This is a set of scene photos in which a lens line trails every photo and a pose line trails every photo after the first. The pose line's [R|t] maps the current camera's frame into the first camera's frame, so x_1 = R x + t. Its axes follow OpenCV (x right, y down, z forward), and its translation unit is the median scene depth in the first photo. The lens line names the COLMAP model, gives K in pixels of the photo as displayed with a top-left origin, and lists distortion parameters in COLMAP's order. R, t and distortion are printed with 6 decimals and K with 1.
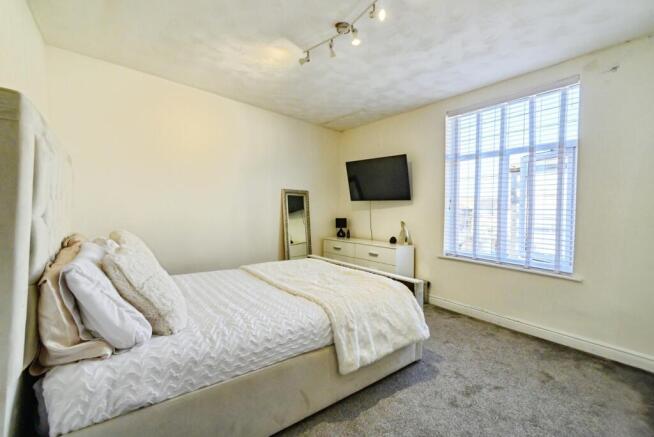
lens RADIAL K [[297.2, 0, 333.1], [0, 297.2, 218.9], [0, 0, 1]] dist [-0.000408, 0.000152]
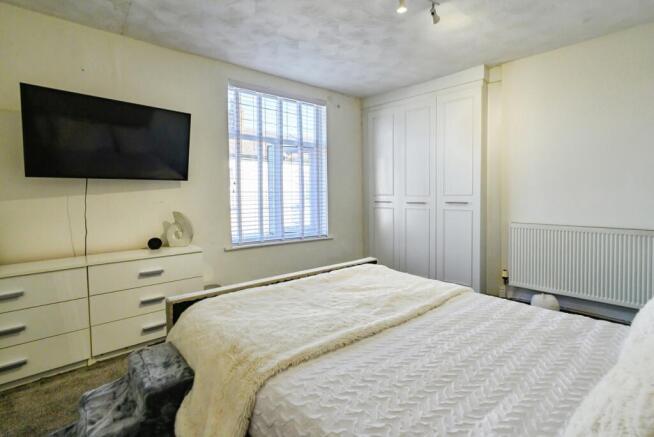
lens RADIAL K [[309.6, 0, 326.2], [0, 309.6, 197.6], [0, 0, 1]] dist [-0.000419, 0.000027]
pose [[-0.036723, -0.029381, 0.998893, -0.546876], [0.039586, 0.998740, 0.030832, -0.036321], [-0.998541, 0.040675, -0.035514, 0.797227]]
